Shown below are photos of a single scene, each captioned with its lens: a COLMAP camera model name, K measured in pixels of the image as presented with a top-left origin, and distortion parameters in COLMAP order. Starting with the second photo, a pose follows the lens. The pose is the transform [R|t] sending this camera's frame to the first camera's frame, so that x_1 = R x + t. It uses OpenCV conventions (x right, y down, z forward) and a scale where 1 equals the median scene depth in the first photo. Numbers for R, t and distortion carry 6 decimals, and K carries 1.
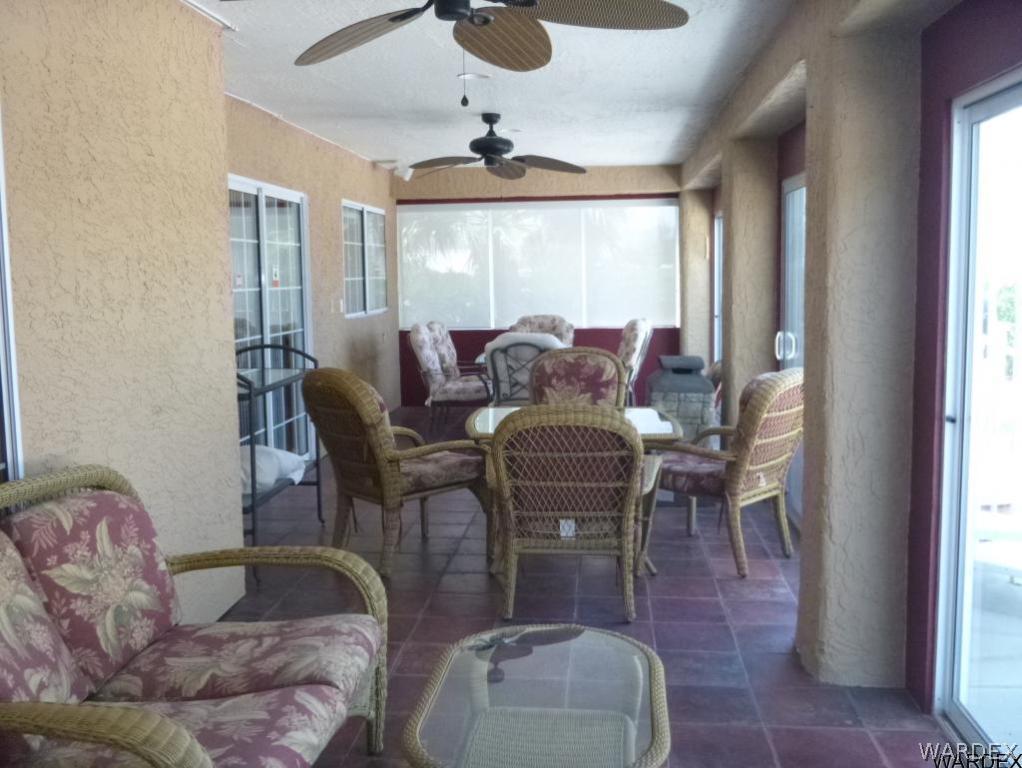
lens RADIAL K [[1075.7, 0, 511.0], [0, 1075.7, 384.0], [0, 0, 1]] dist [0.015008, 0.003573]
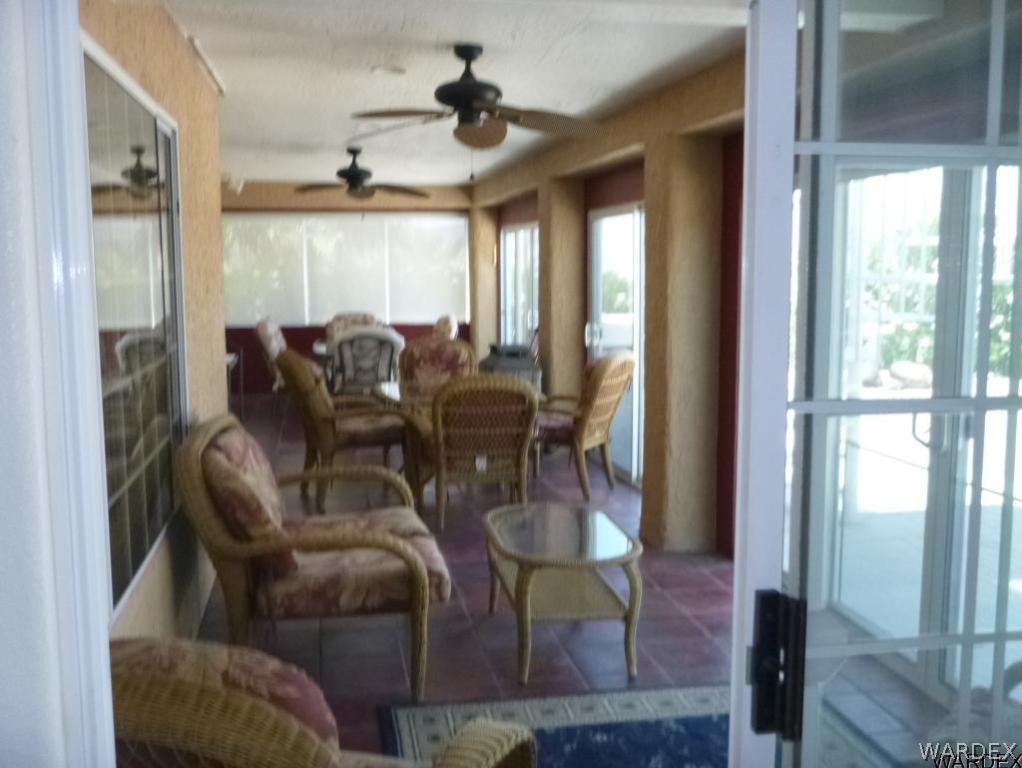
lens RADIAL K [[1057.9, 0, 511.0], [0, 1057.9, 384.0], [0, 0, 1]] dist [-0.071619, 0.002662]
pose [[0.966142, -0.016495, 0.257482, -0.179482], [0.015402, 0.999862, 0.006262, 0.015150], [-0.257550, -0.002084, 0.966263, -0.234269]]
